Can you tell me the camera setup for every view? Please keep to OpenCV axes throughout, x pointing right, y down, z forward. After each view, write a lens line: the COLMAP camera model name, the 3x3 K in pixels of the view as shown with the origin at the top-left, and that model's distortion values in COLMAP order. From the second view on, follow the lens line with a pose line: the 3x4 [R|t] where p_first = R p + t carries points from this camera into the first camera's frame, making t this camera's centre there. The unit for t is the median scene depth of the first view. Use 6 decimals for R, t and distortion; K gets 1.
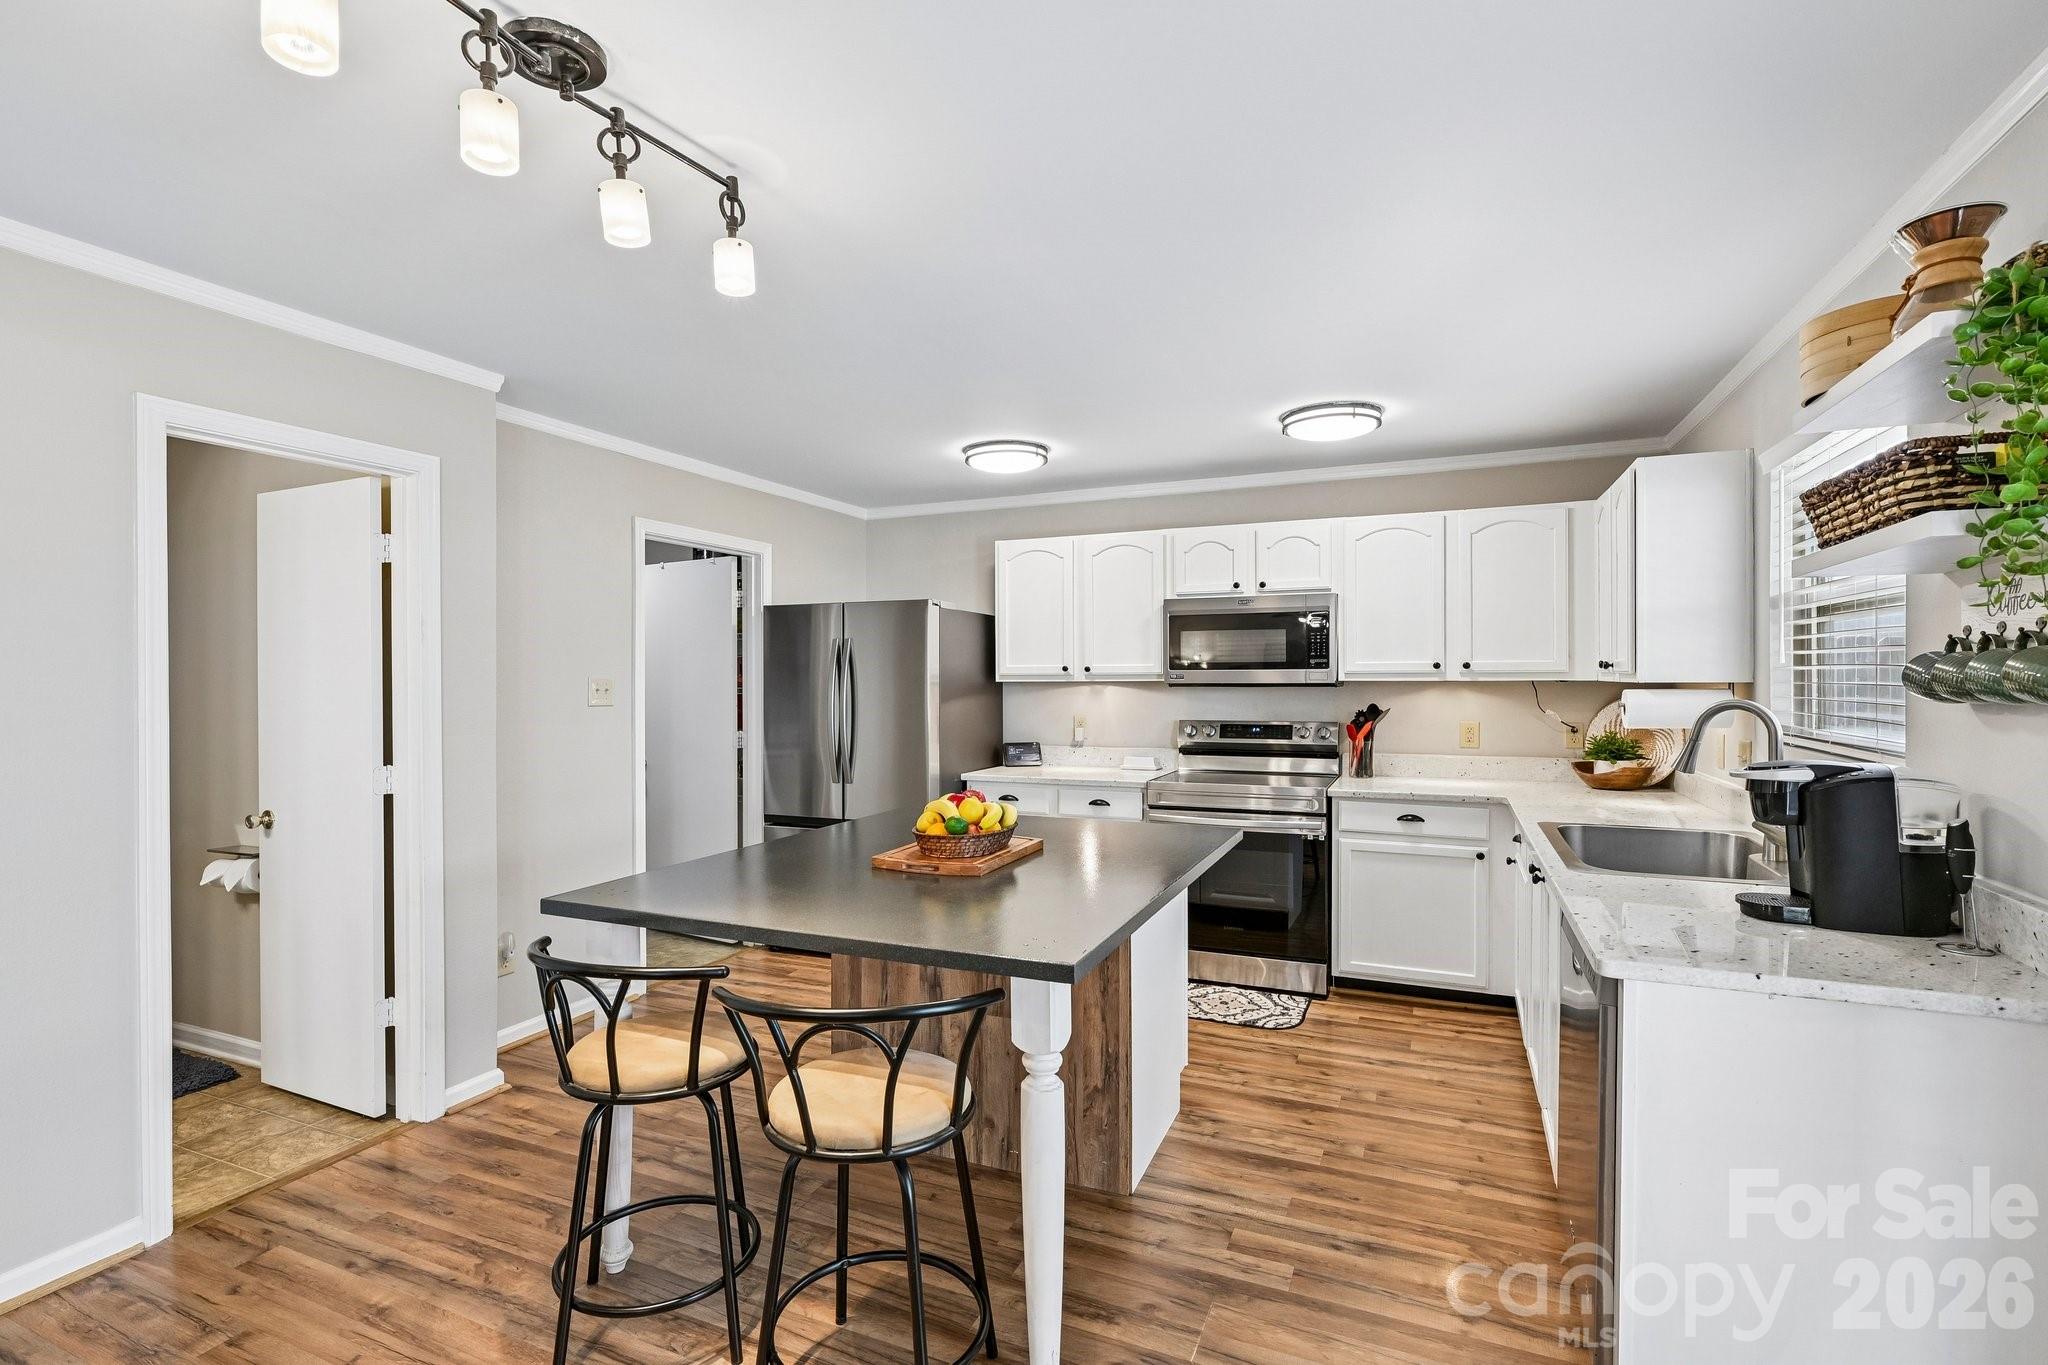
lens RADIAL K [[902.8, 0, 941.4], [0, 902.8, 686.8], [0, 0, 1]] dist [-0.000164, -0.000217]
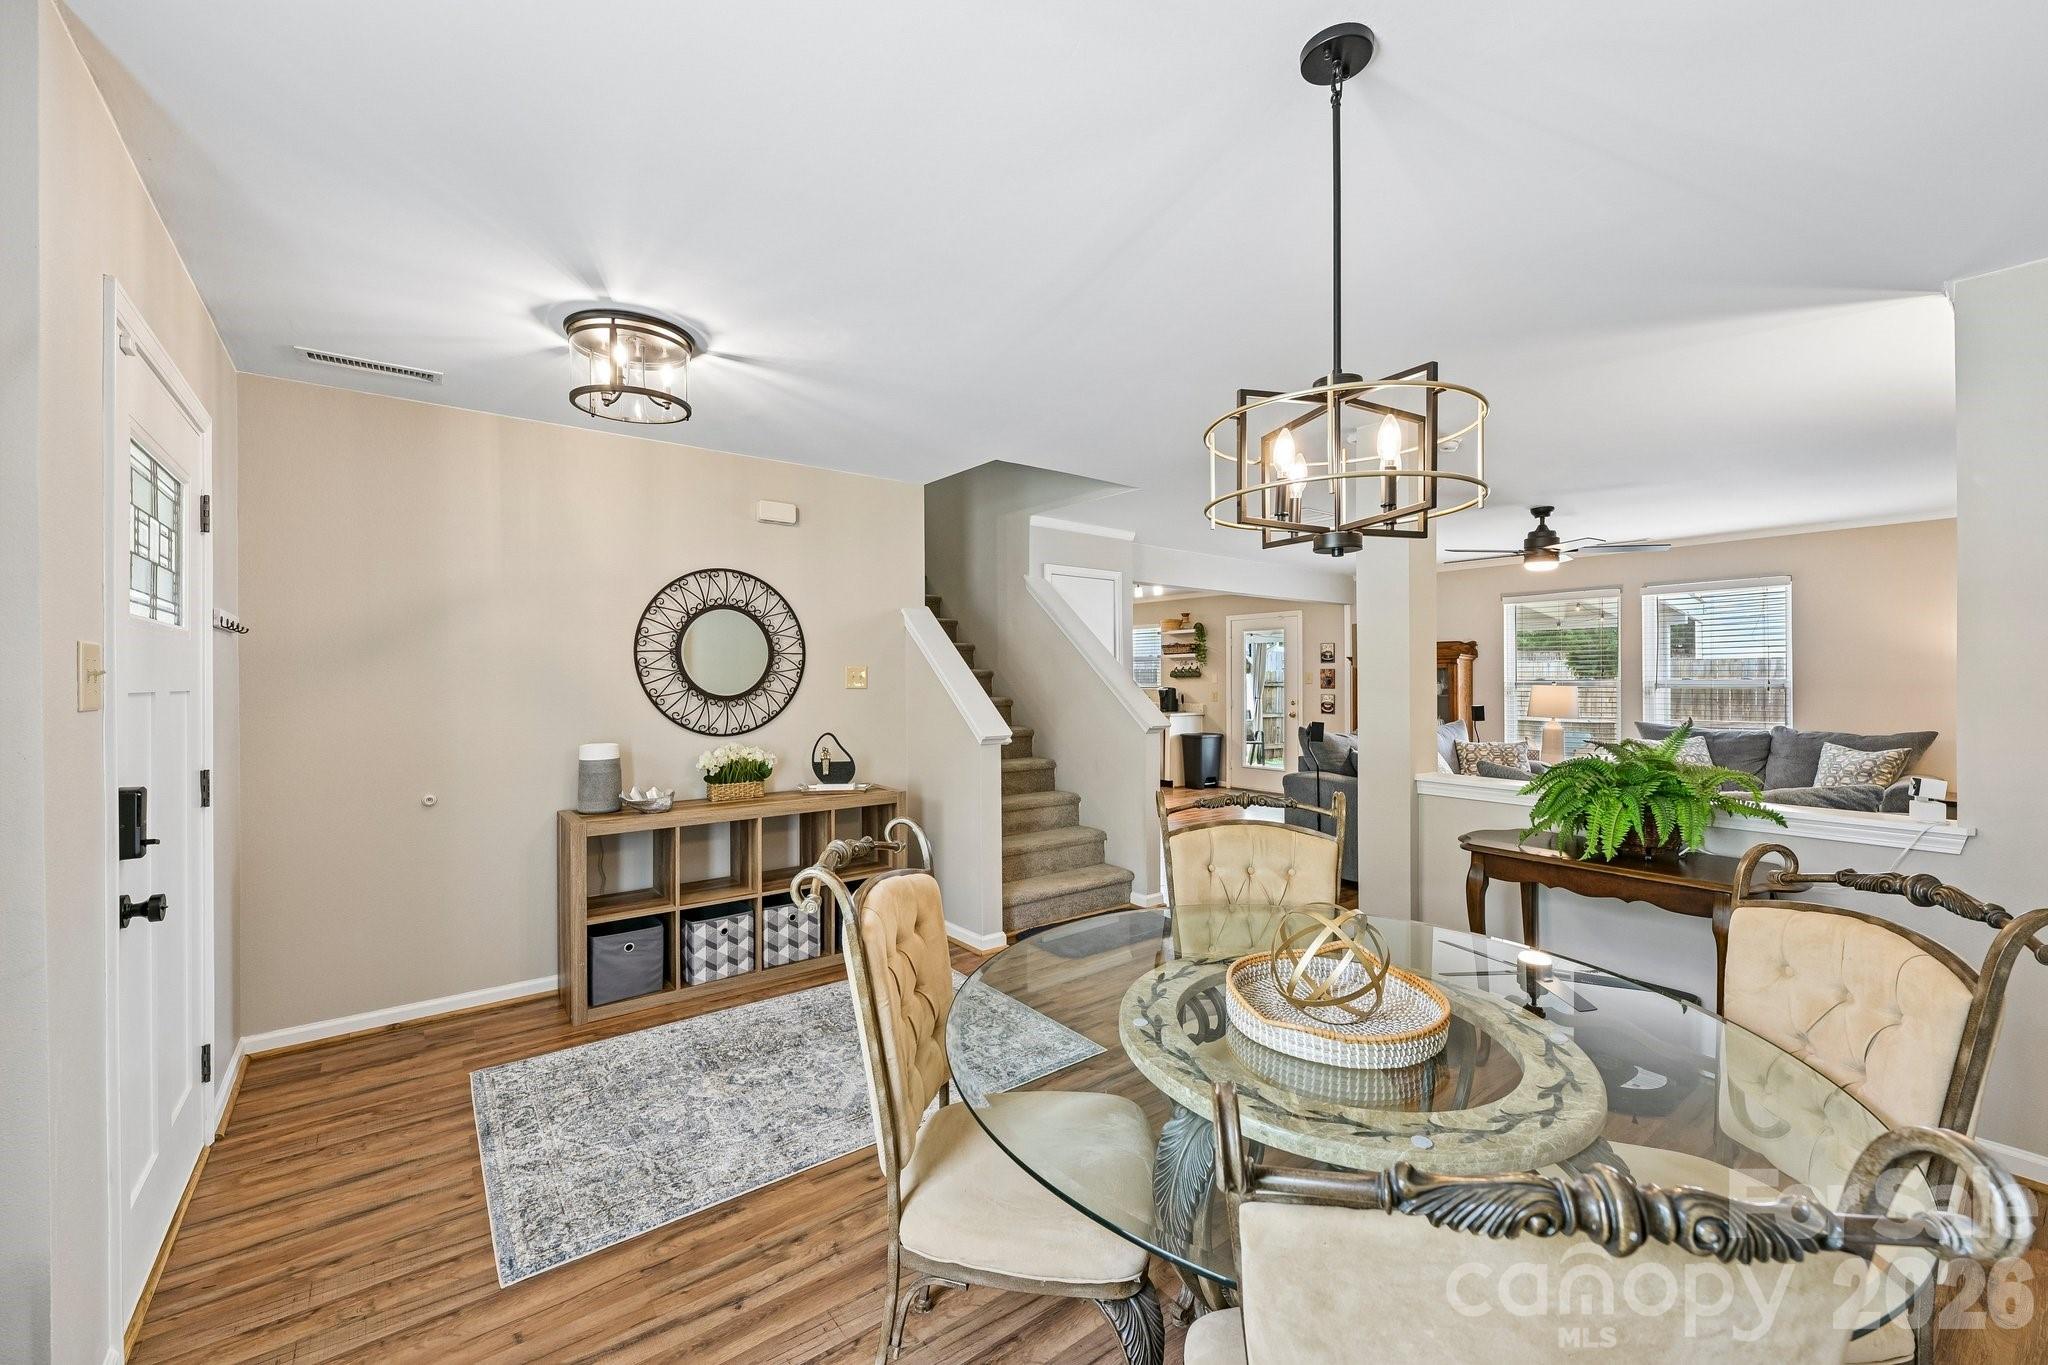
lens RADIAL K [[807.6, 0, 1018.1], [0, 807.6, 678.0], [0, 0, 1]] dist [-0.000582, 0.000151]
pose [[0.394958, 0.005932, 0.918680, -2.179390], [0.010558, 0.999884, -0.010995, 0.030055], [-0.918638, 0.014042, 0.394850, -0.146557]]
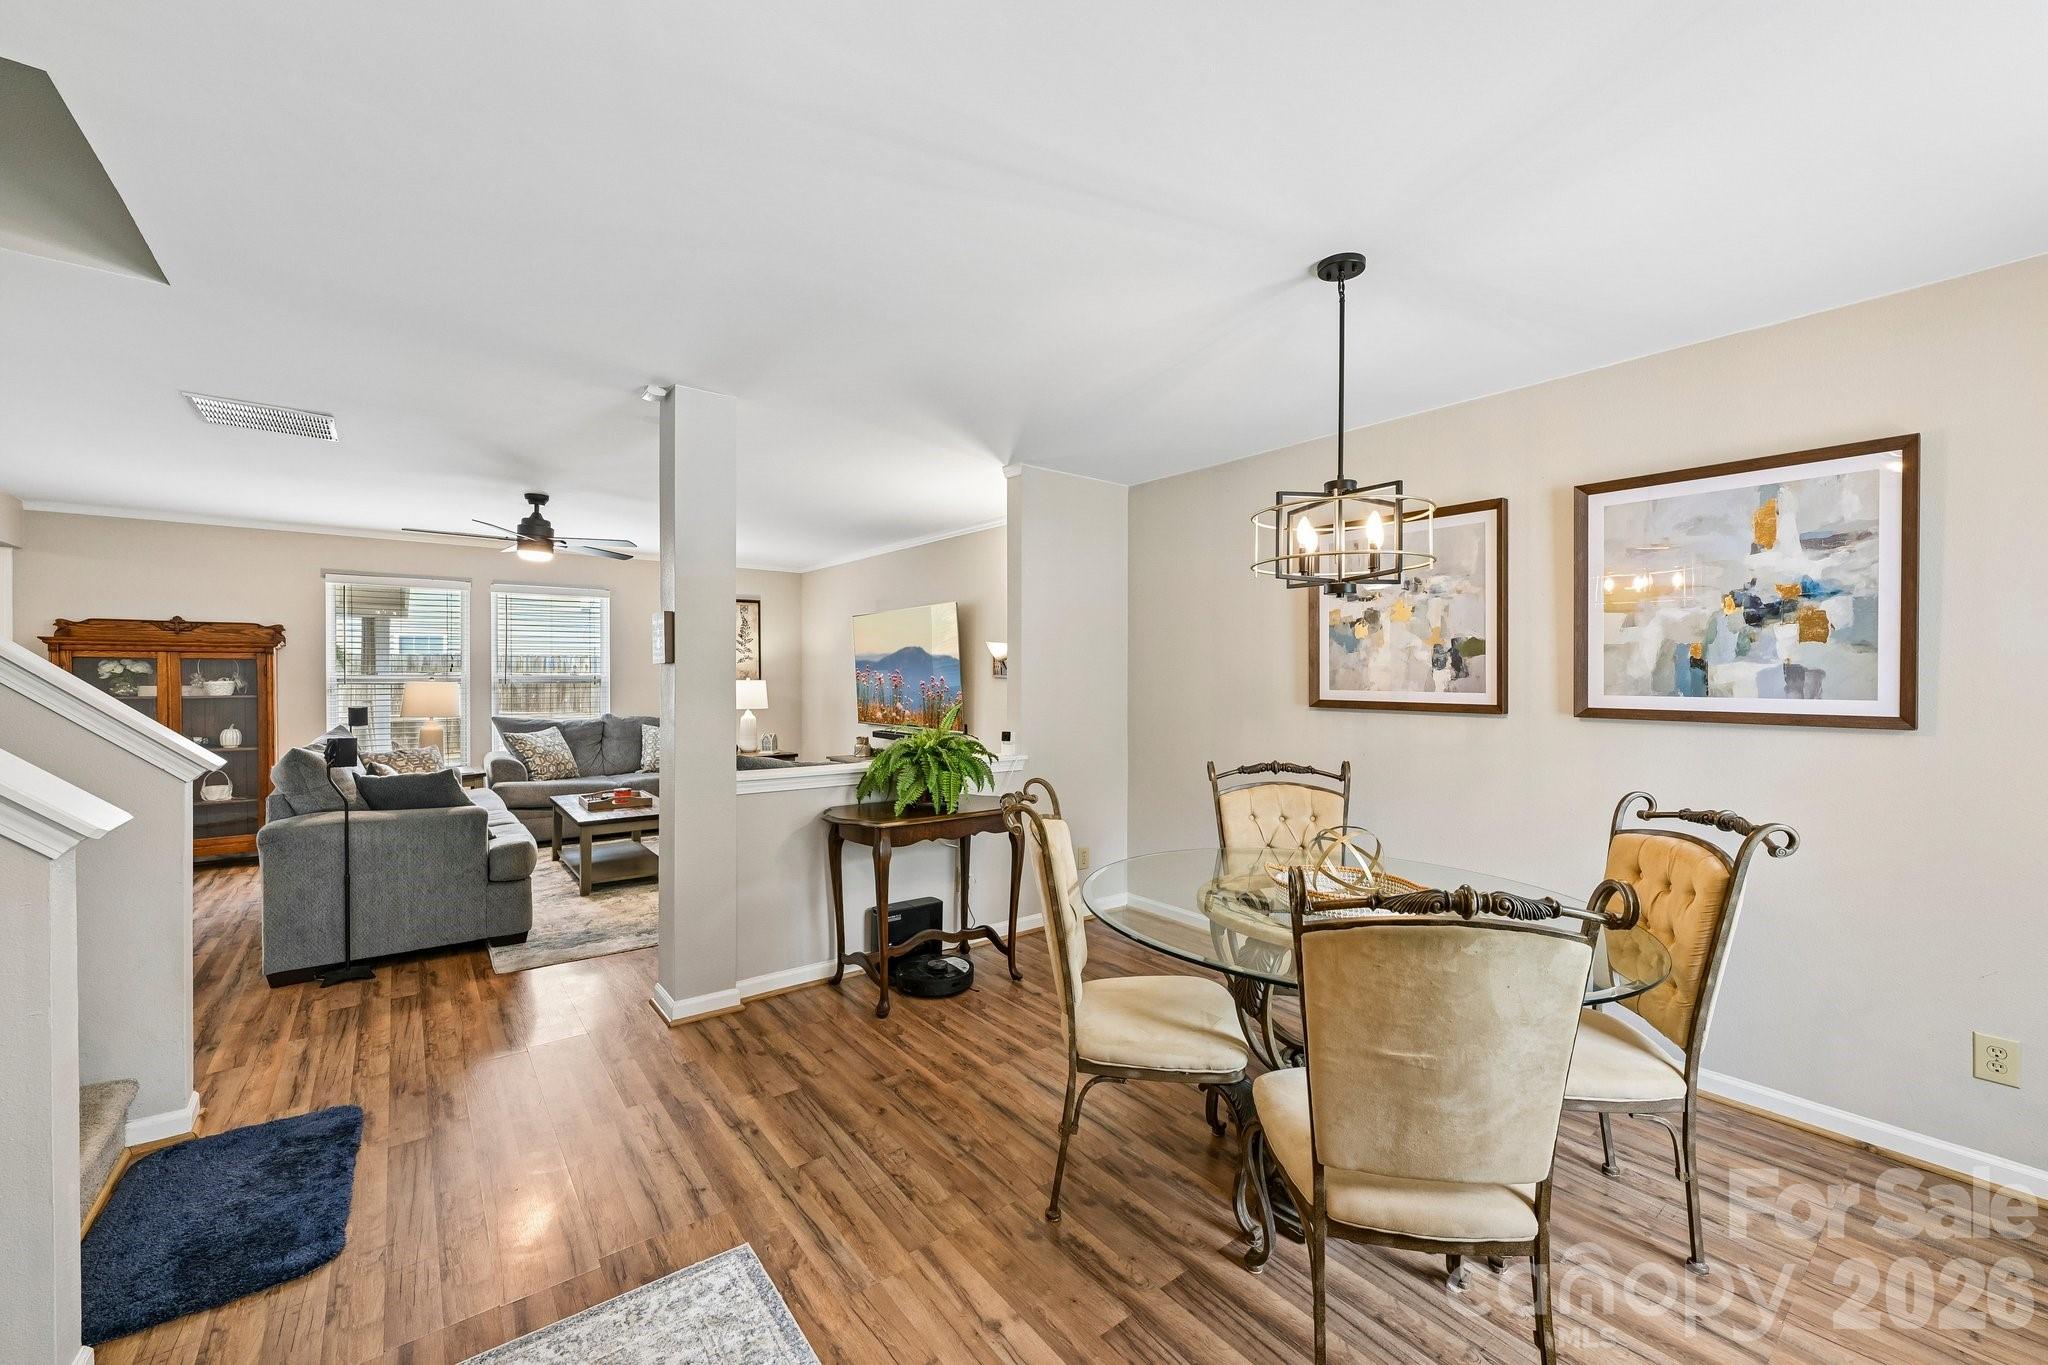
lens RADIAL K [[807.6, 0, 1018.1], [0, 807.6, 678.0], [0, 0, 1]] dist [-0.000582, 0.000151]
pose [[-0.919466, 0.000729, 0.393170, -1.810111], [0.006335, 0.999896, 0.012961, 0.019517], [-0.393119, 0.014408, -0.919375, 0.451950]]
